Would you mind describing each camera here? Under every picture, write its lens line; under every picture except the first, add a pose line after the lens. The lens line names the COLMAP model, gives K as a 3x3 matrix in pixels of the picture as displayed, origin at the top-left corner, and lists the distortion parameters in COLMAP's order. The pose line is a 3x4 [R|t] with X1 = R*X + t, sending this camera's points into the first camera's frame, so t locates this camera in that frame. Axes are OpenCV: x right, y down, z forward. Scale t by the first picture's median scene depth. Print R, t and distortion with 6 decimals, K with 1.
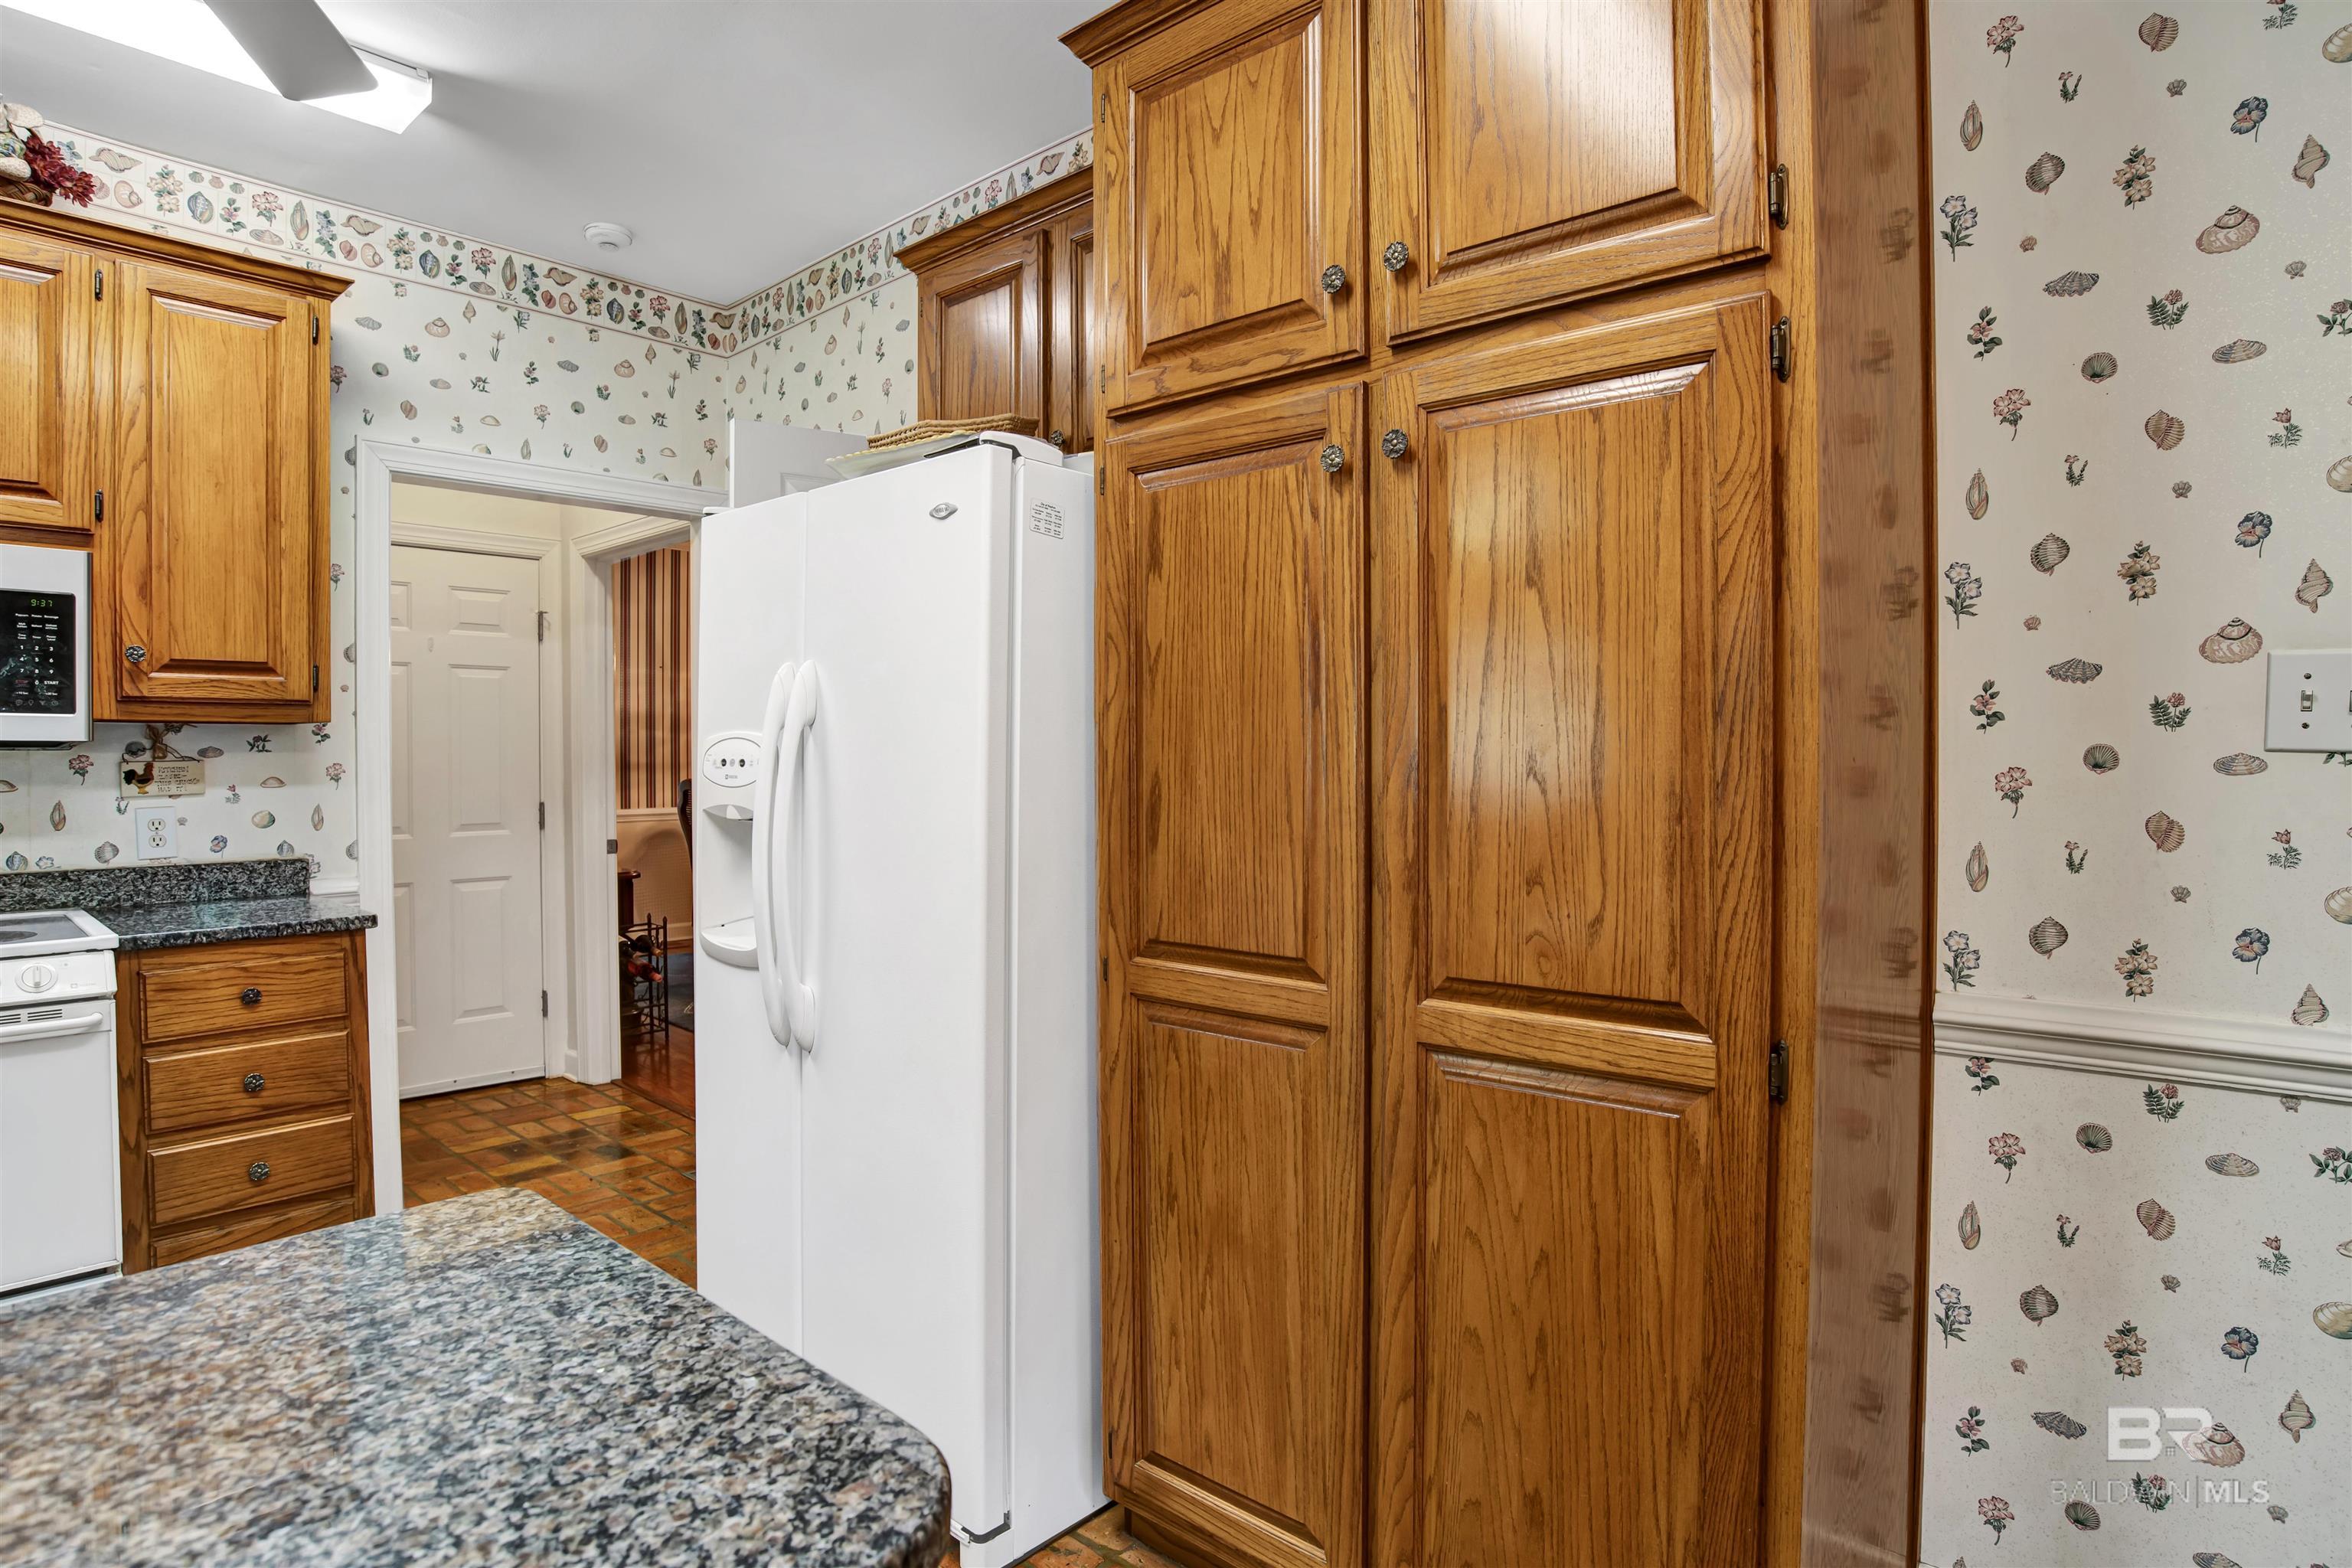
lens RADIAL K [[1250.4, 0, 1181.5], [0, 1250.4, 766.5], [0, 0, 1]] dist [-0.064704, 0.020708]
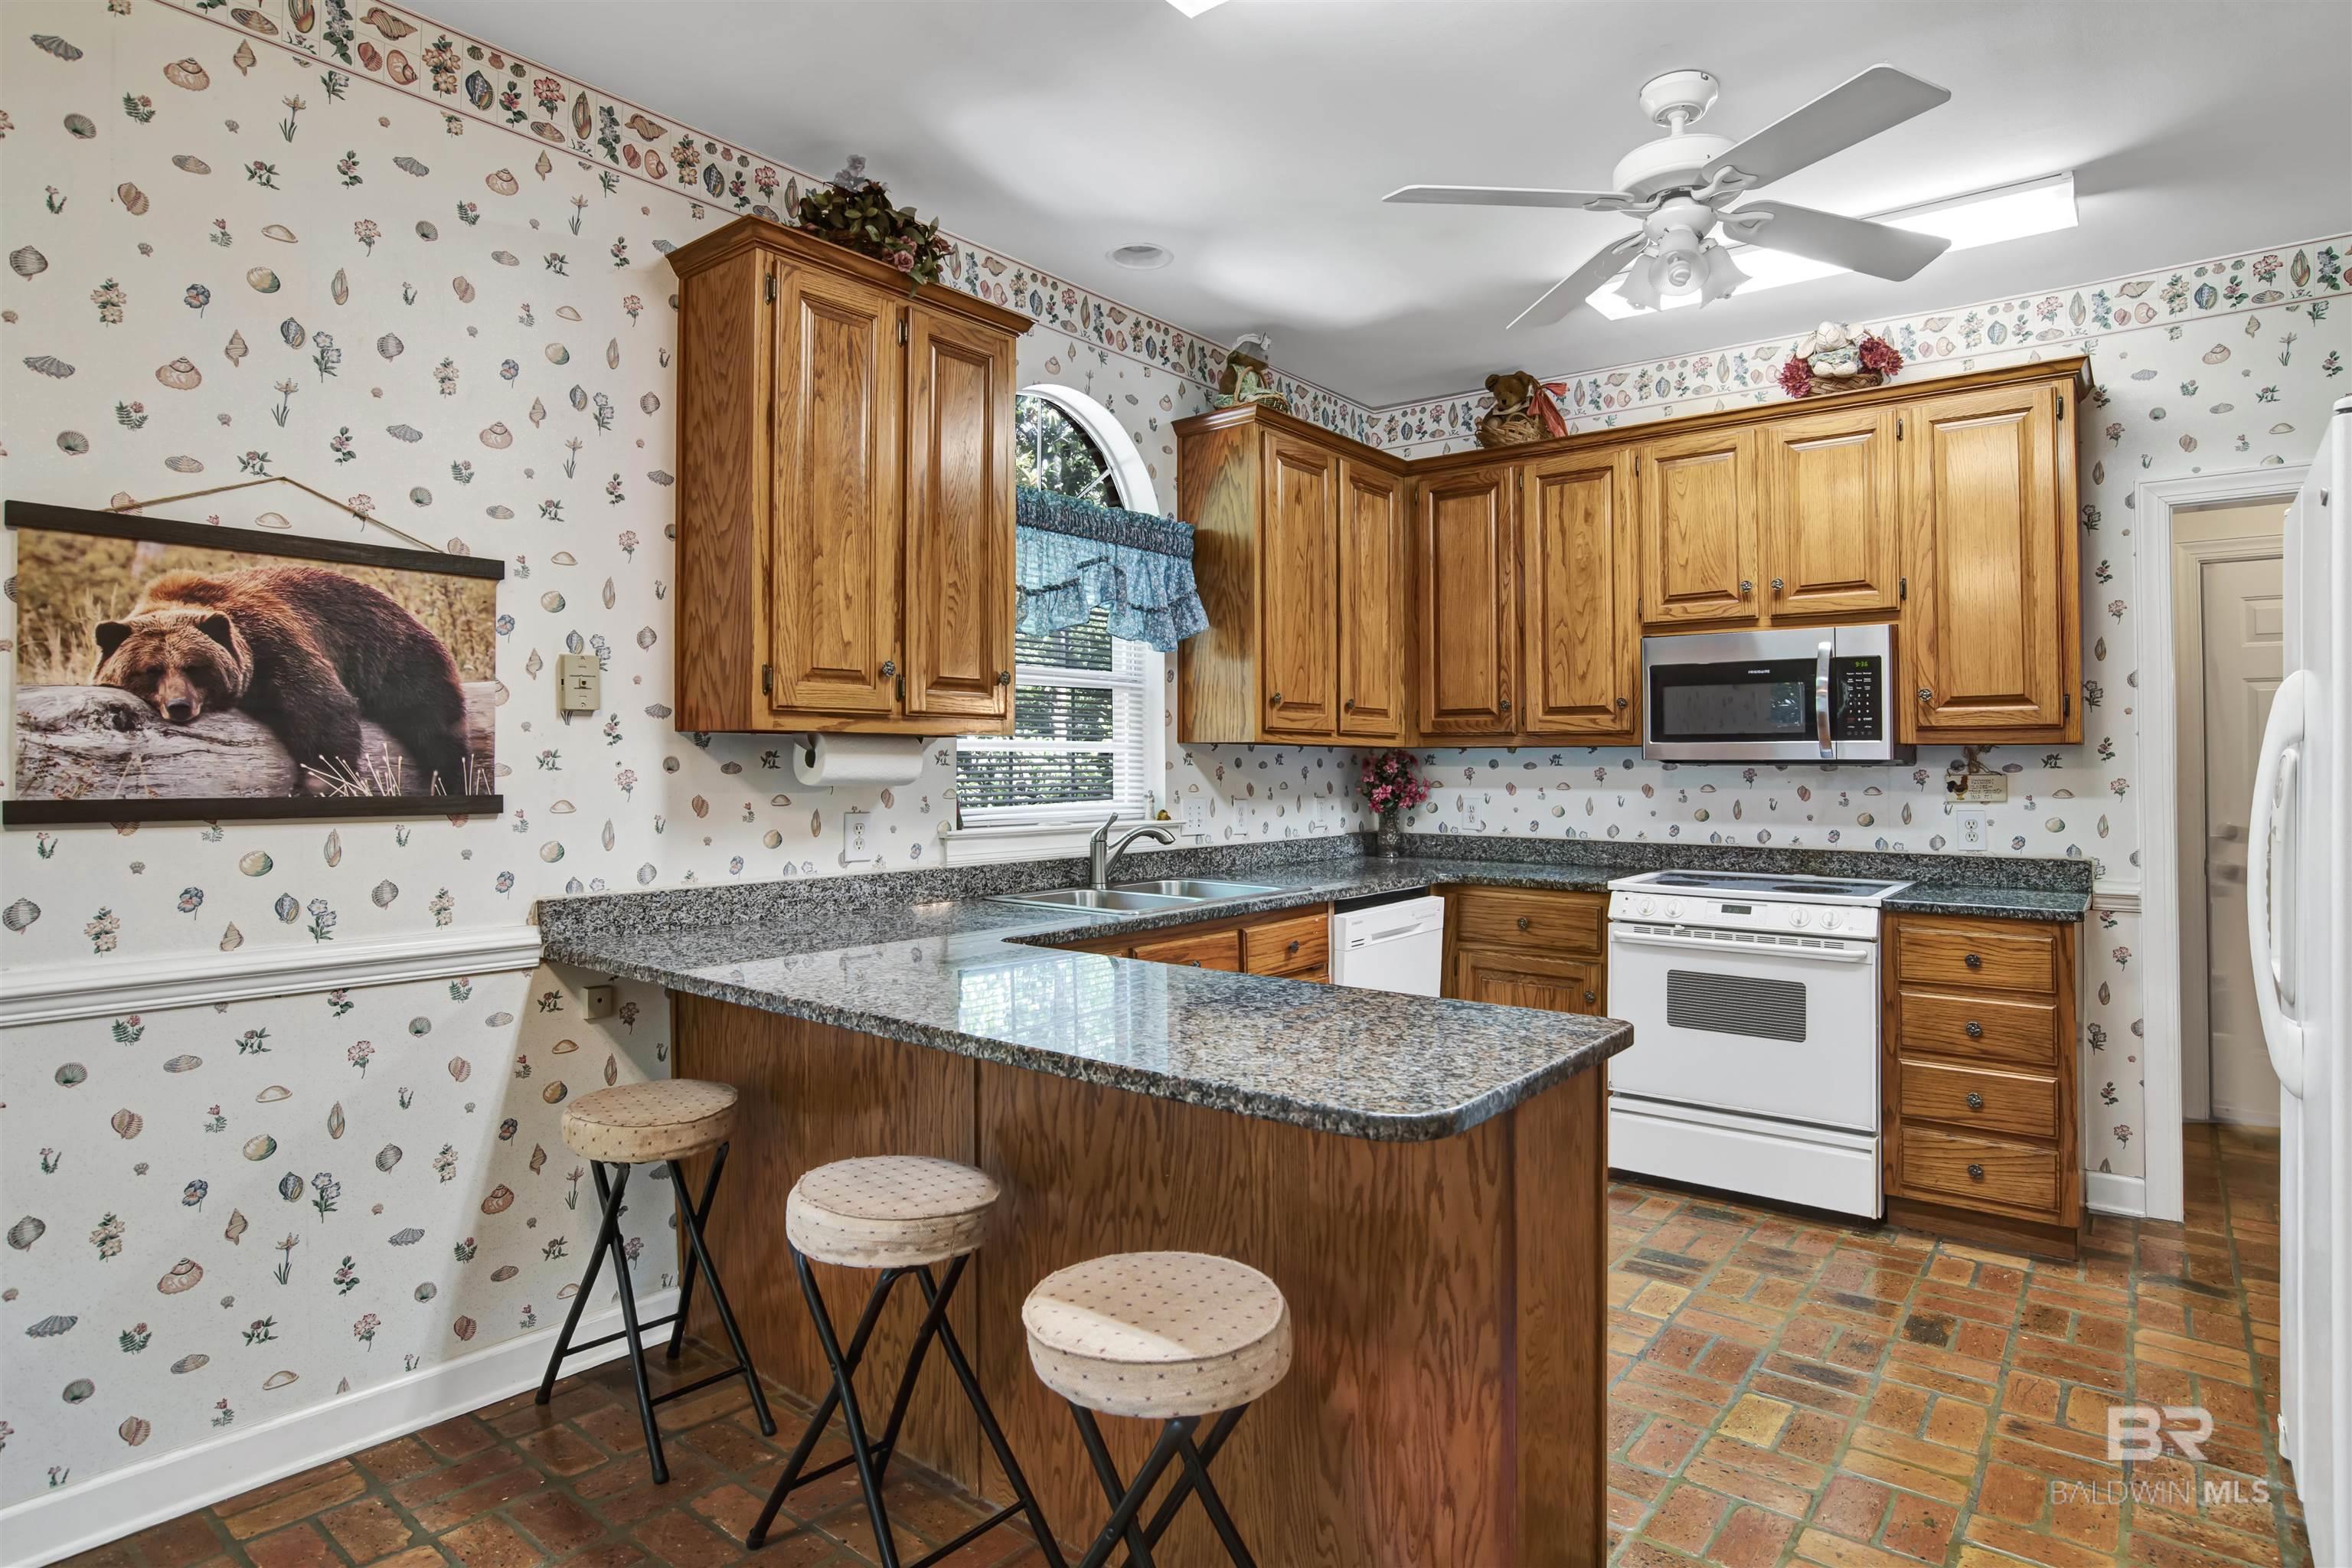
lens RADIAL K [[1250.4, 0, 1152.6], [0, 1250.4, 777.2], [0, 0, 1]] dist [-0.064704, 0.020708]
pose [[0.025740, 0.010549, -0.999613, 0.545819], [-0.014446, 0.999844, 0.010180, -0.003108], [0.999564, 0.014179, 0.025889, 0.118912]]
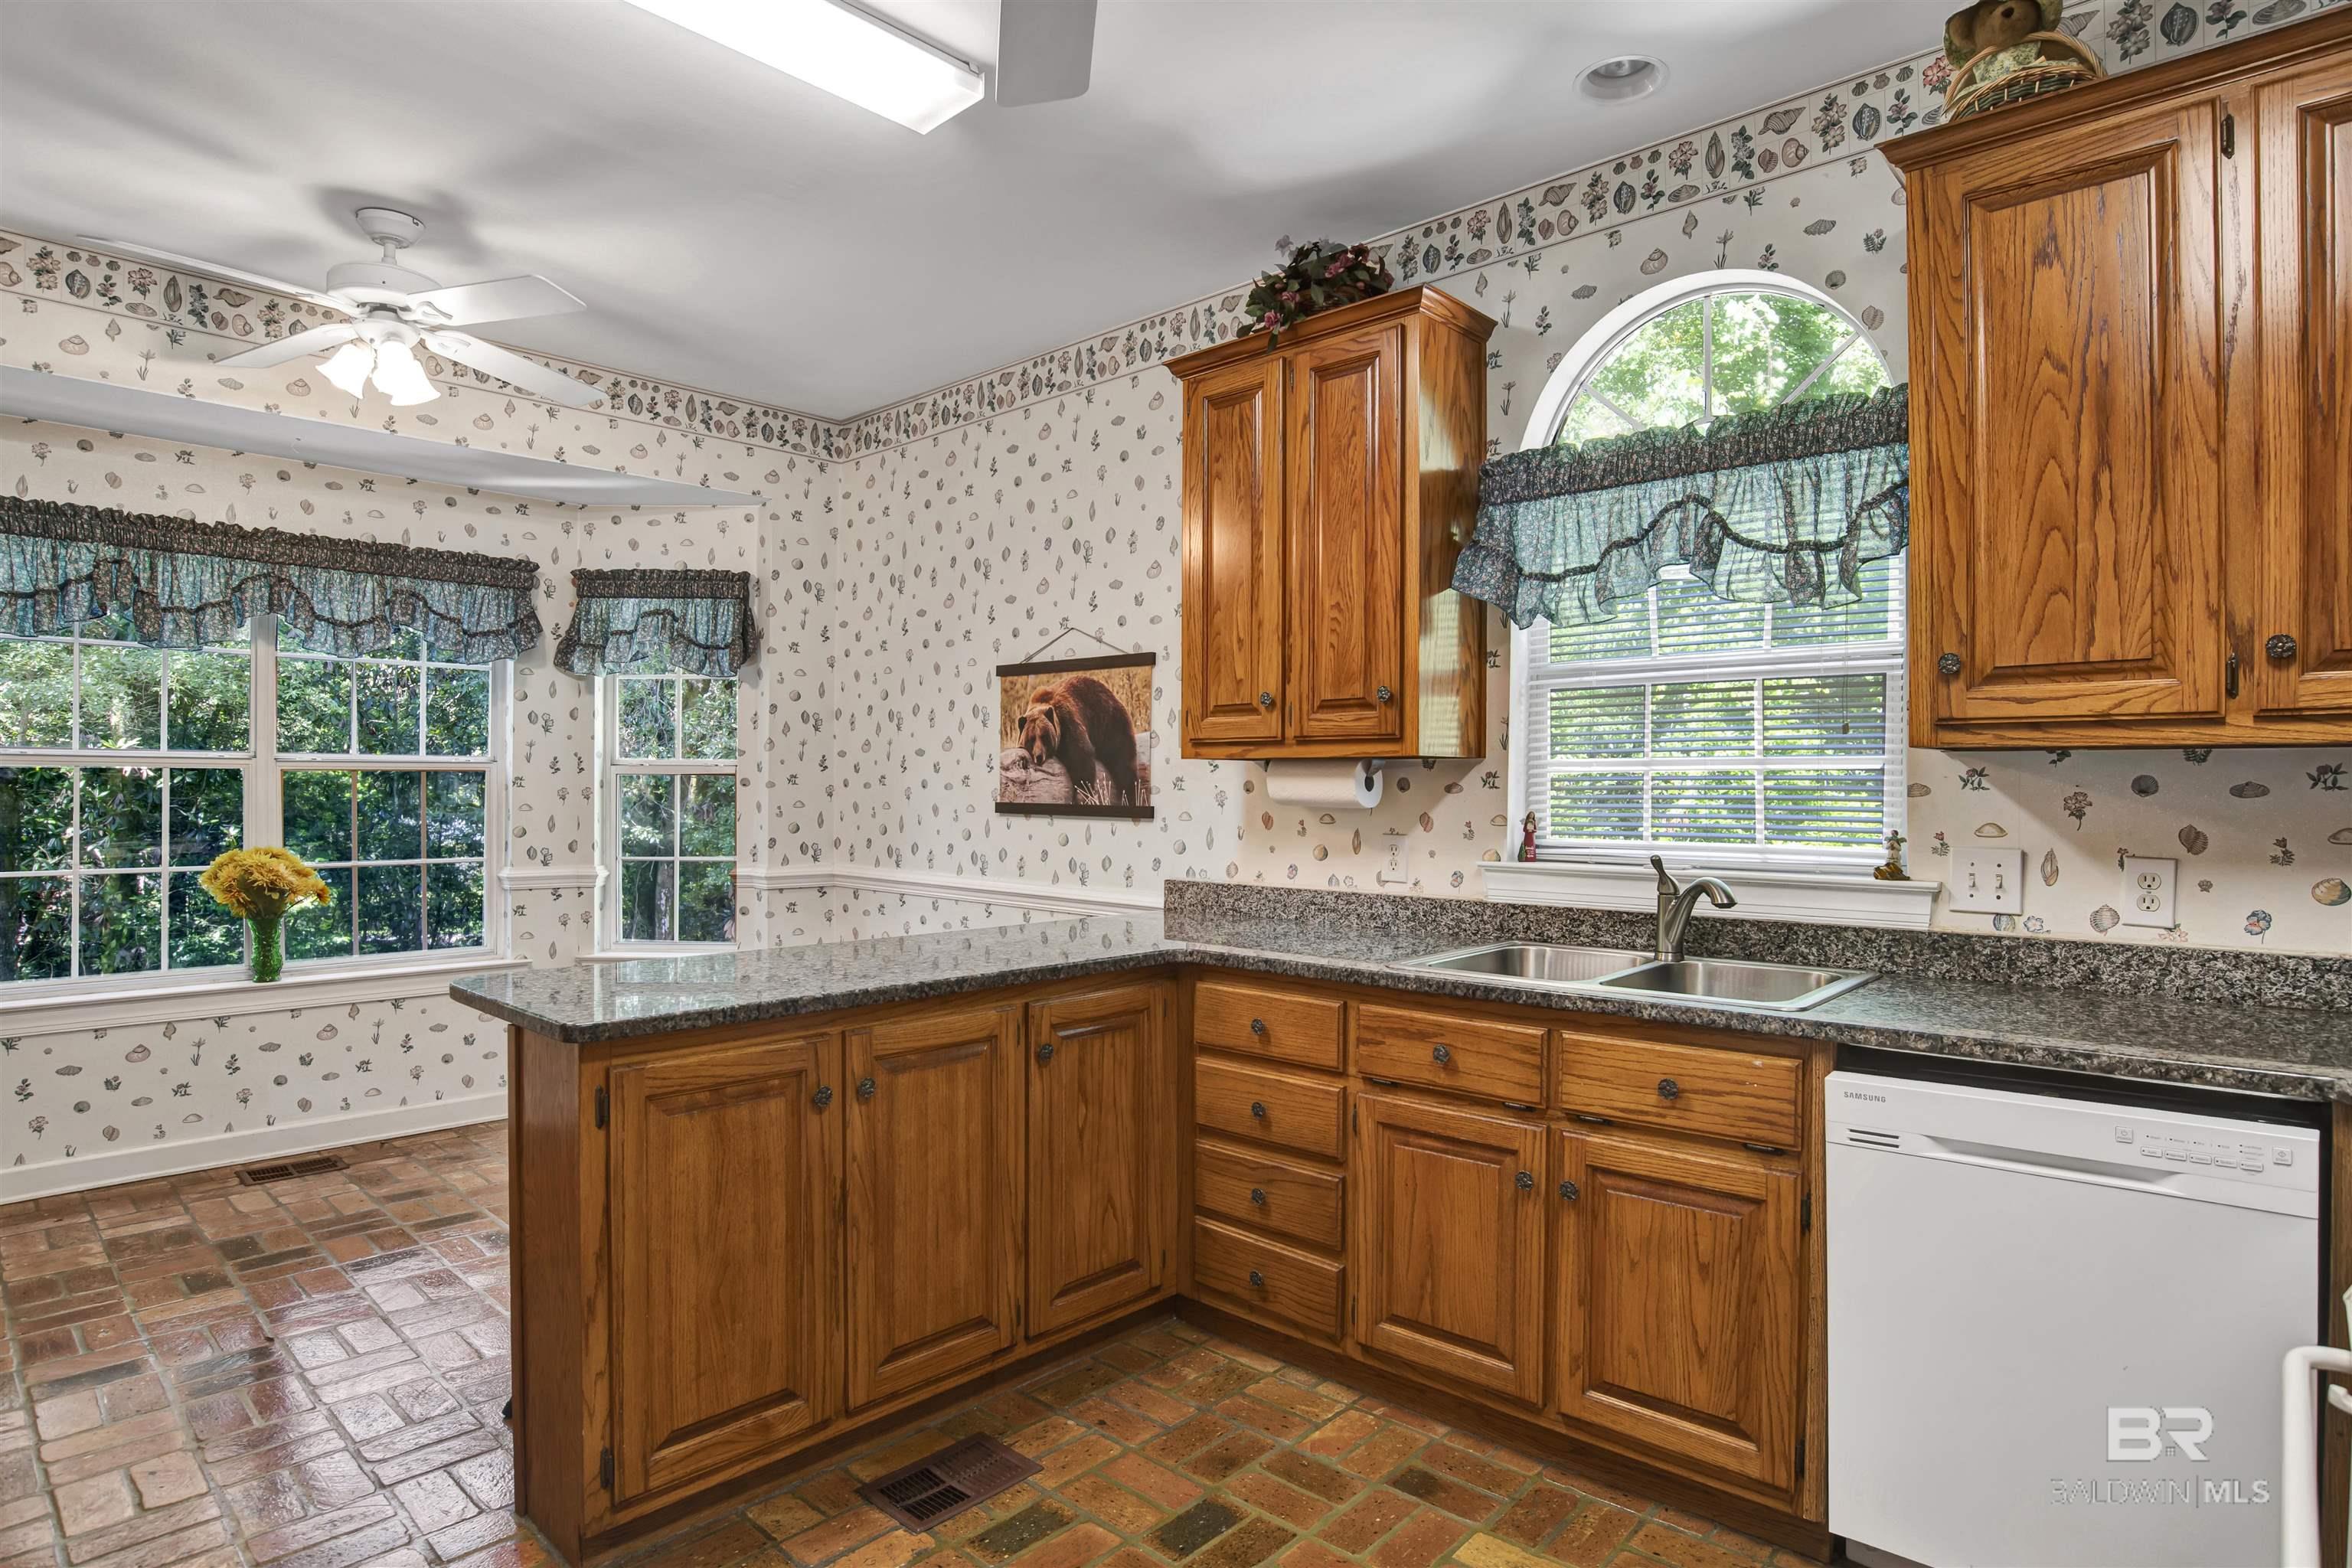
lens RADIAL K [[1250.4, 0, 1200.3], [0, 1250.4, 793.5], [0, 0, 1]] dist [-0.064704, 0.020708]
pose [[-0.999873, -0.005569, 0.014946, -0.691931], [-0.005327, 0.999855, 0.016153, -0.012990], [-0.015034, 0.016072, -0.999758, 1.289583]]
